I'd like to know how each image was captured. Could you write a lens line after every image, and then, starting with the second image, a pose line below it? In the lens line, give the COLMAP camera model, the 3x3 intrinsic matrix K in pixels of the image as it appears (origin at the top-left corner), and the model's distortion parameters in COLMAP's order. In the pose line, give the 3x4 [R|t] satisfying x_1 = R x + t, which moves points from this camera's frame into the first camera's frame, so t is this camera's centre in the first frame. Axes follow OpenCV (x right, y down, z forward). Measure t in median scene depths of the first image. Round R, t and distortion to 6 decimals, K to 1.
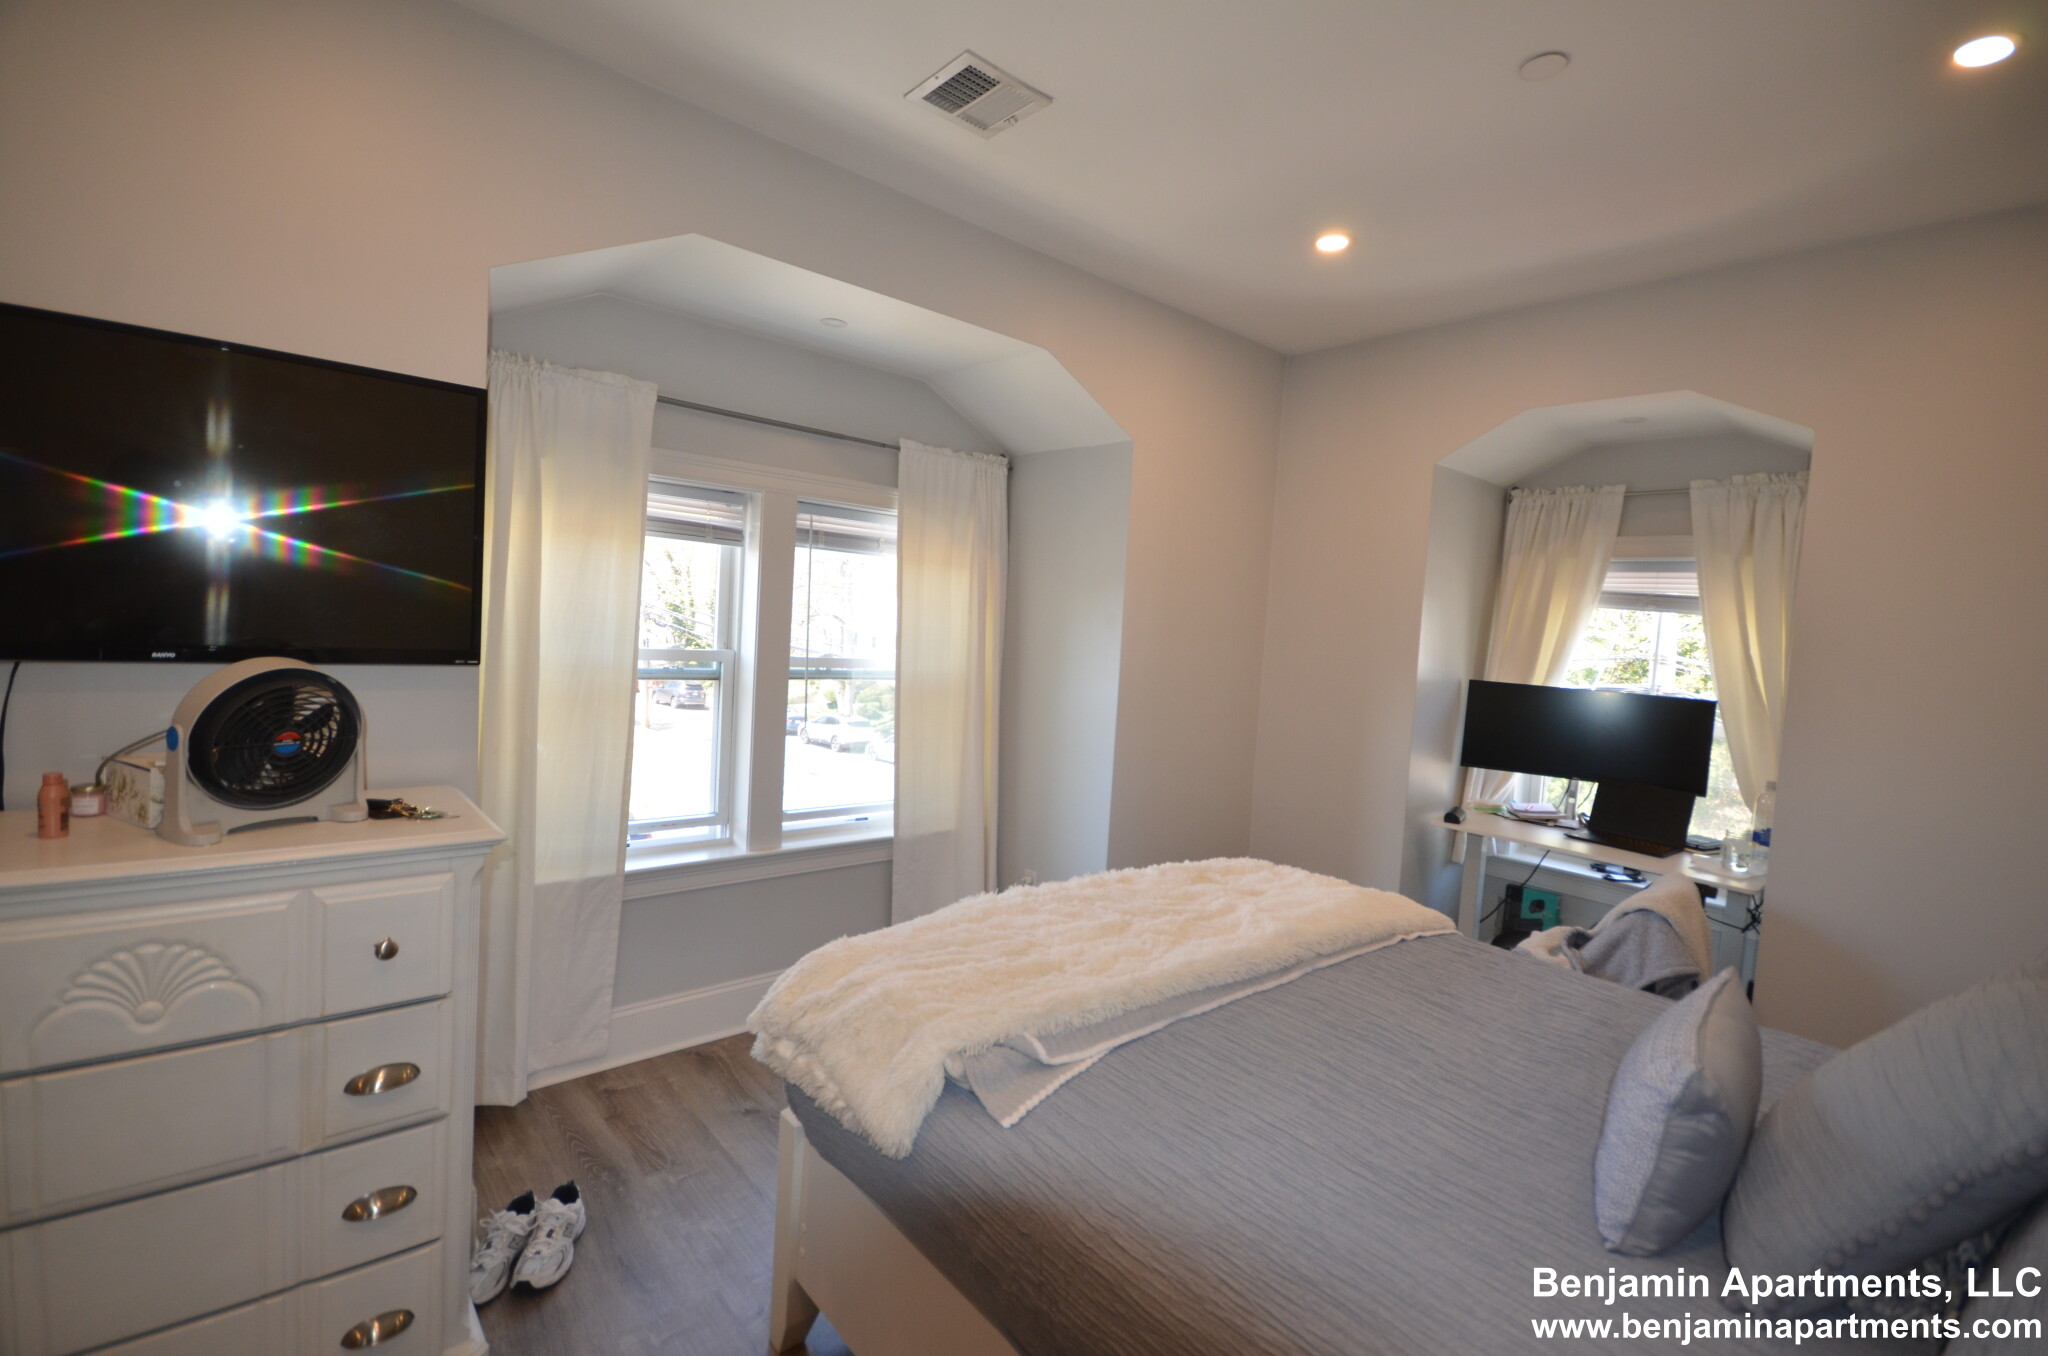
lens RADIAL K [[899.5, 0, 1029.2], [0, 899.5, 673.6], [0, 0, 1]] dist [0.016029, -0.013706]
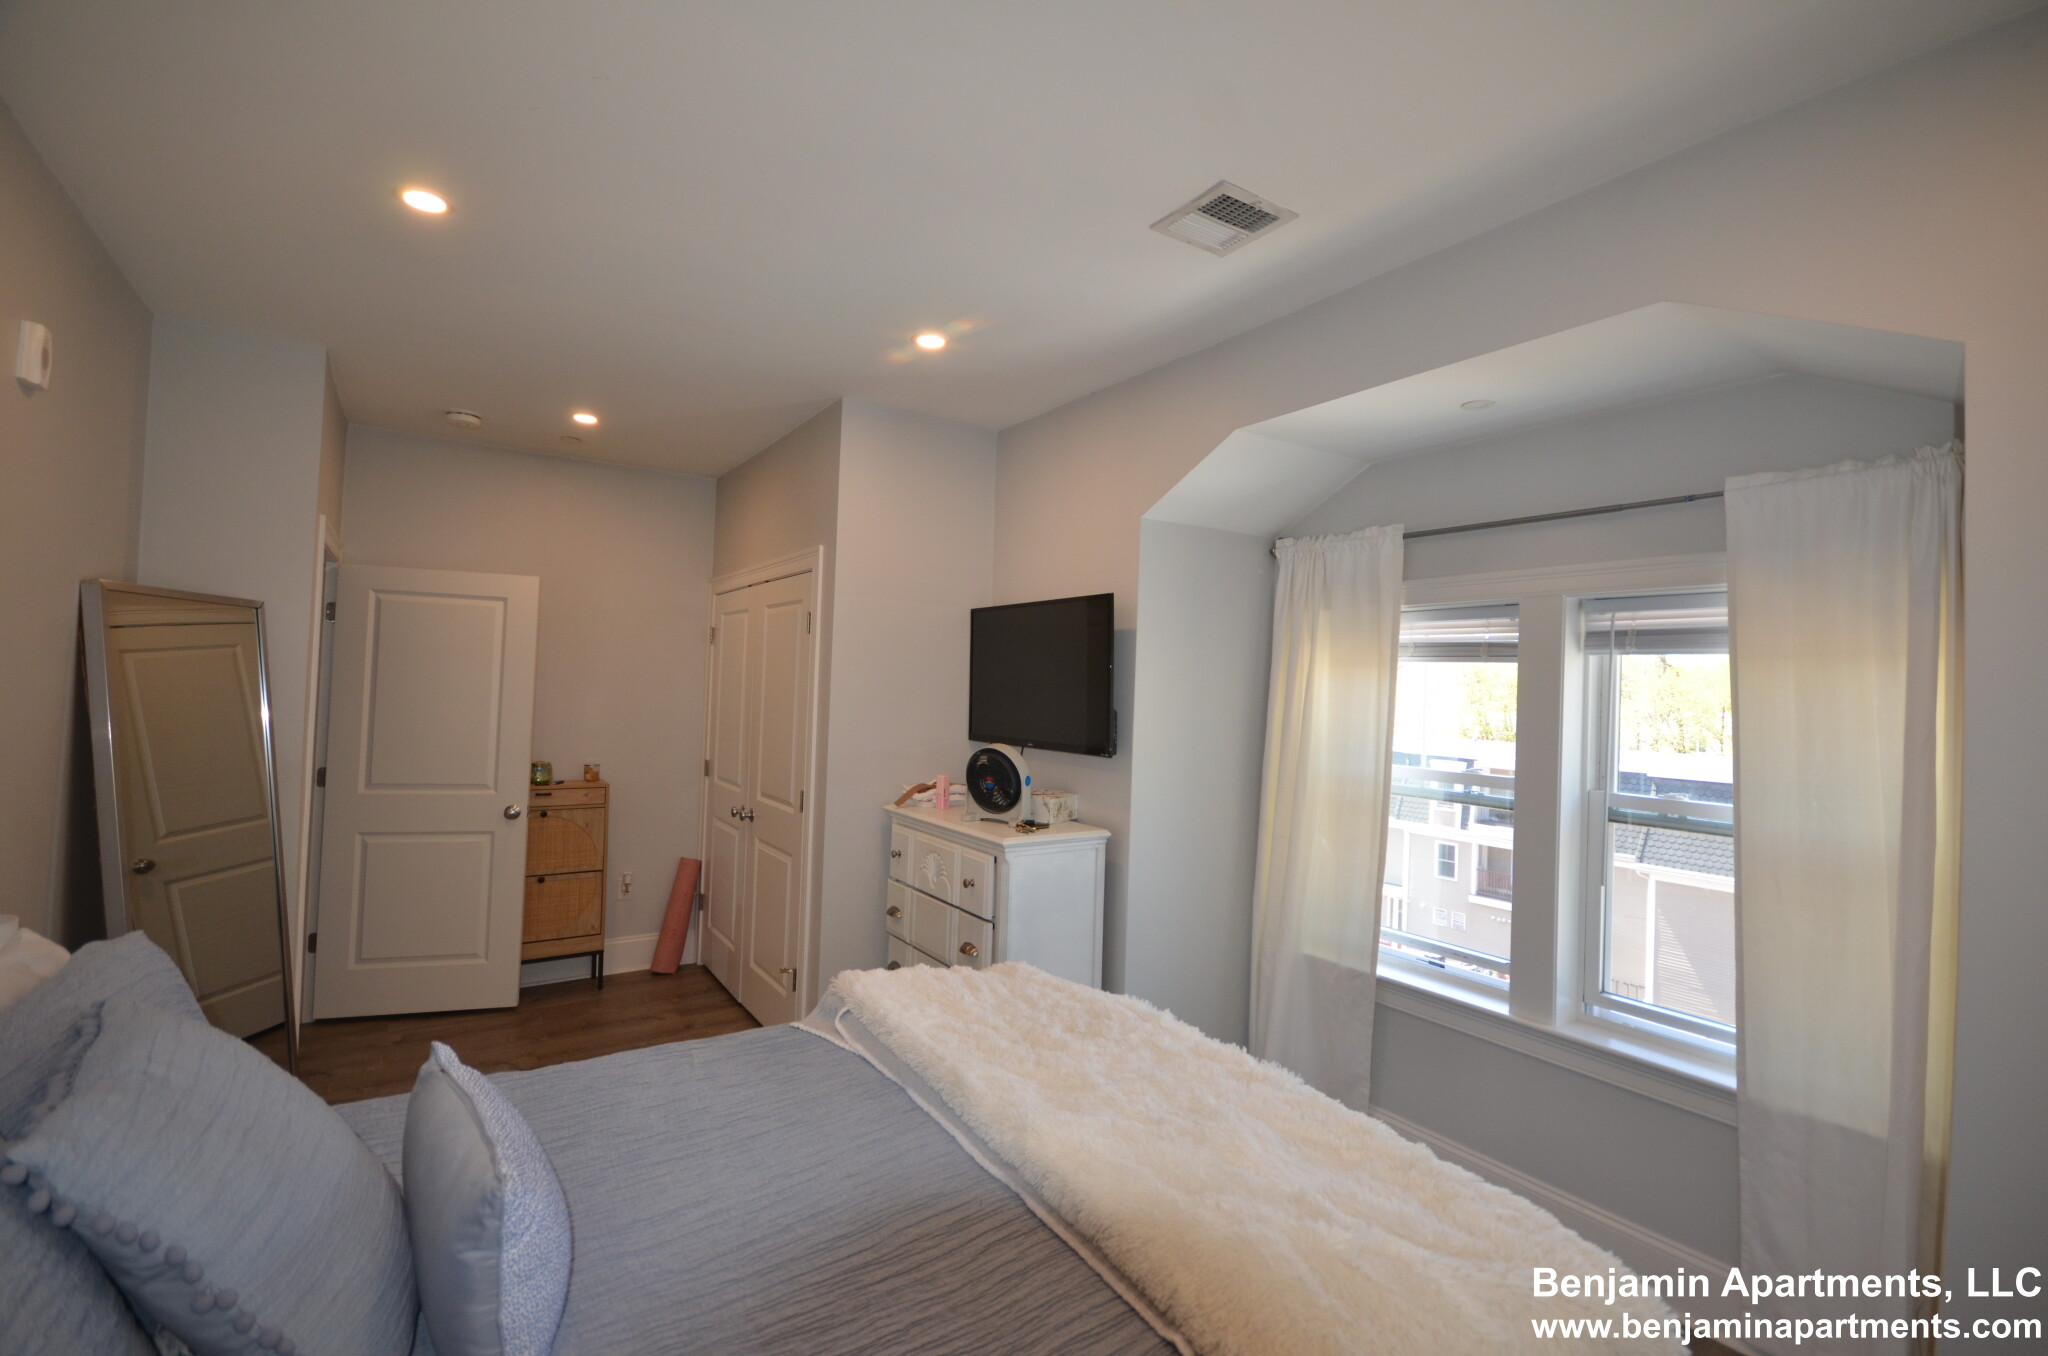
lens RADIAL K [[899.5, 0, 1029.2], [0, 899.5, 673.6], [0, 0, 1]] dist [0.016029, -0.013706]
pose [[-0.114934, -0.081360, -0.990036, 0.590626], [-0.098714, 0.992643, -0.070114, -0.016932], [0.988456, 0.089672, -0.122120, 0.592016]]
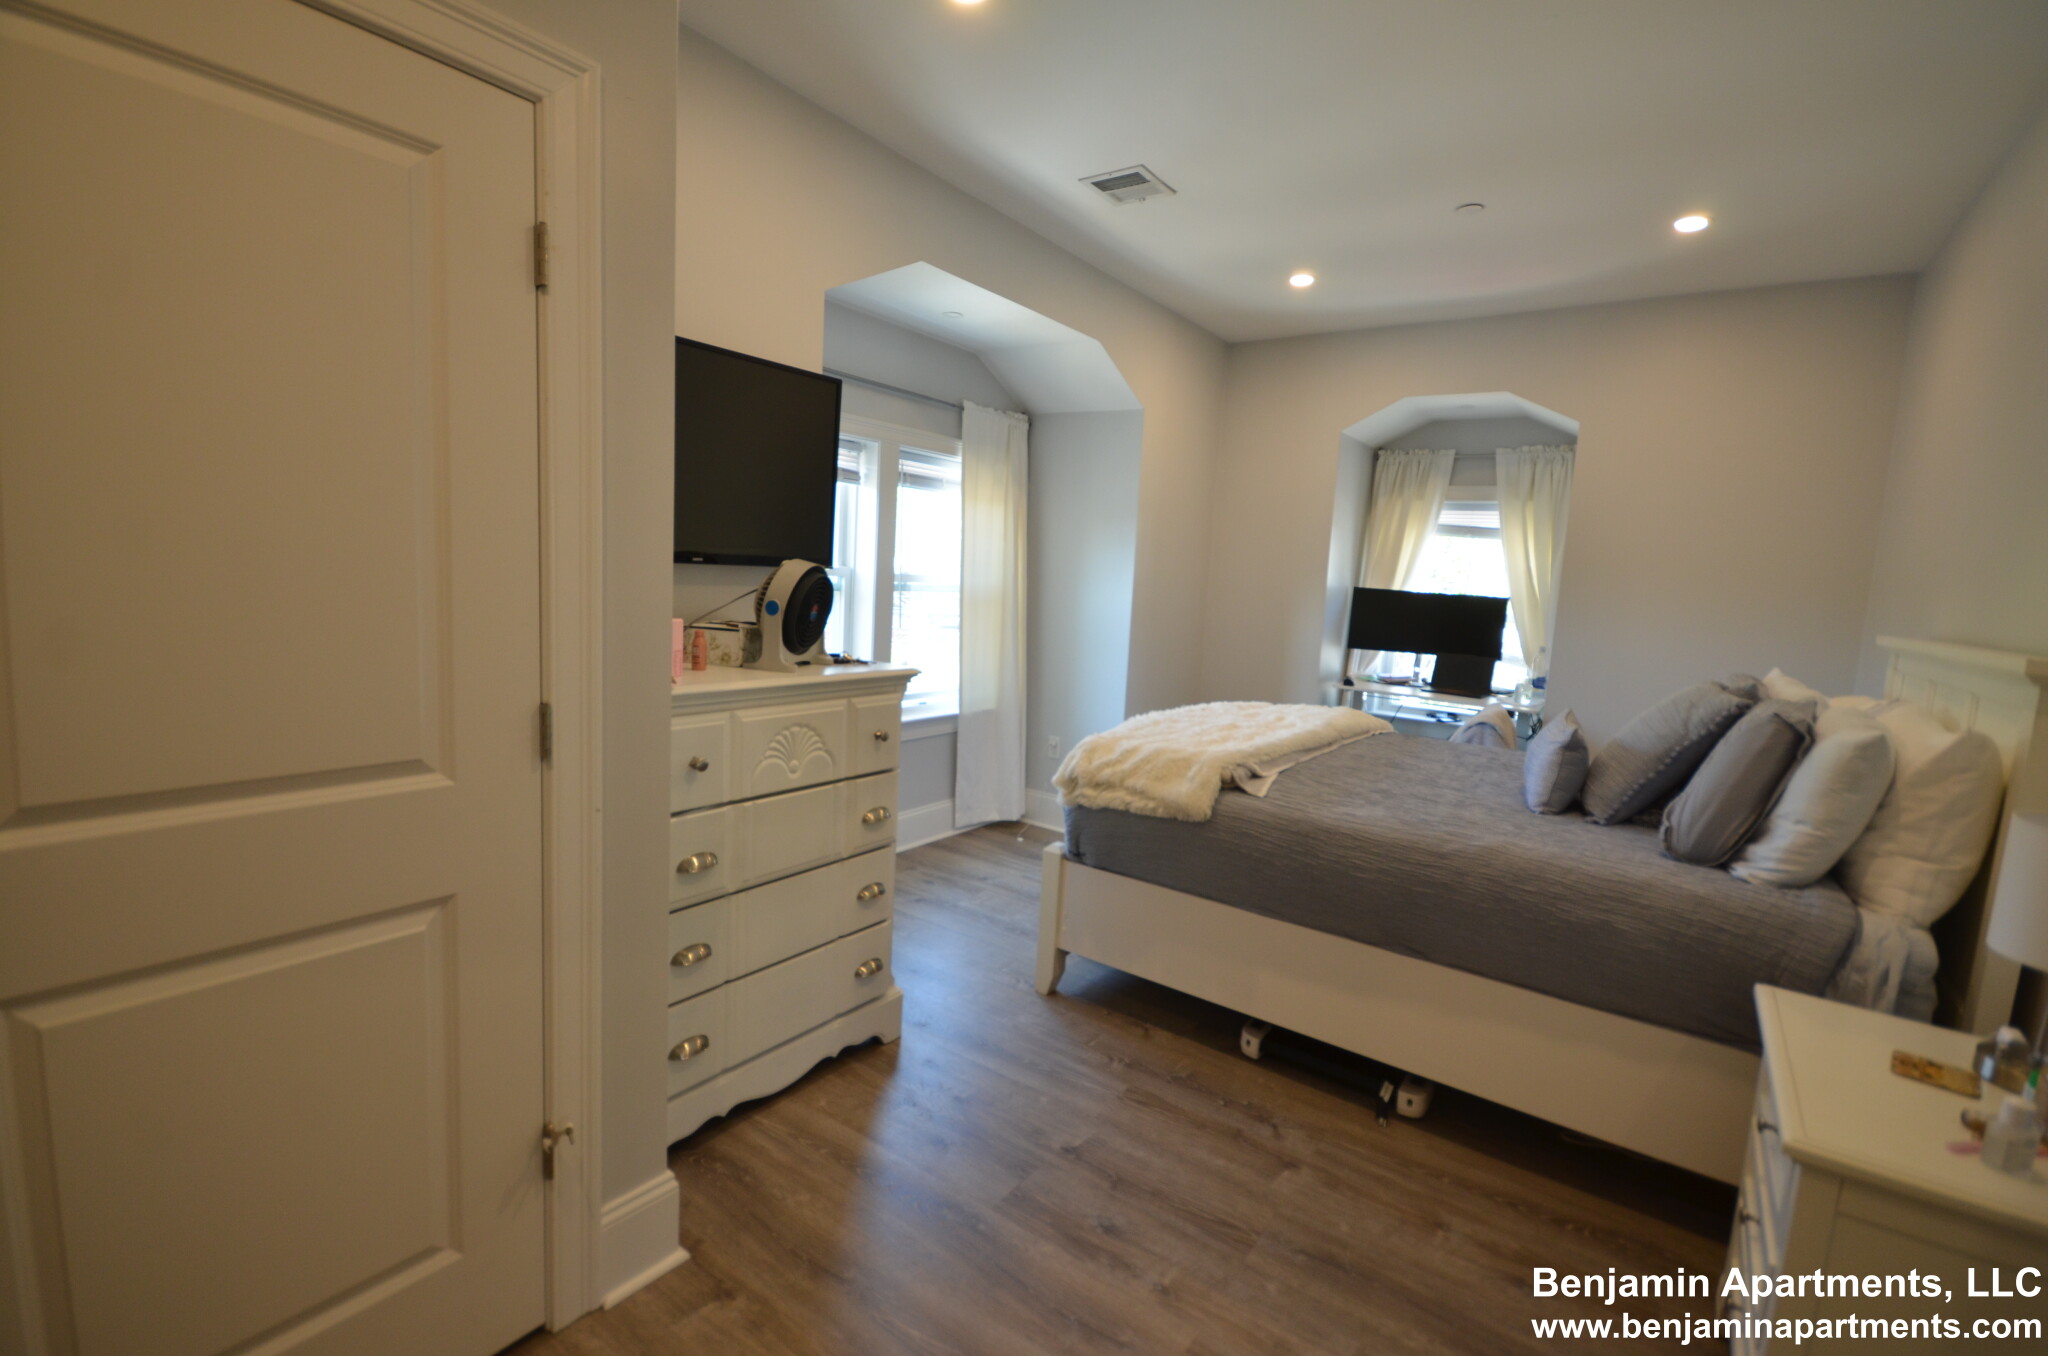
lens RADIAL K [[899.5, 0, 1029.2], [0, 899.5, 673.6], [0, 0, 1]] dist [0.016029, -0.013706]
pose [[0.973772, -0.032638, 0.225172, -0.360548], [0.016211, 0.997095, 0.074422, 0.031897], [-0.226946, -0.068820, 0.971473, -0.290182]]
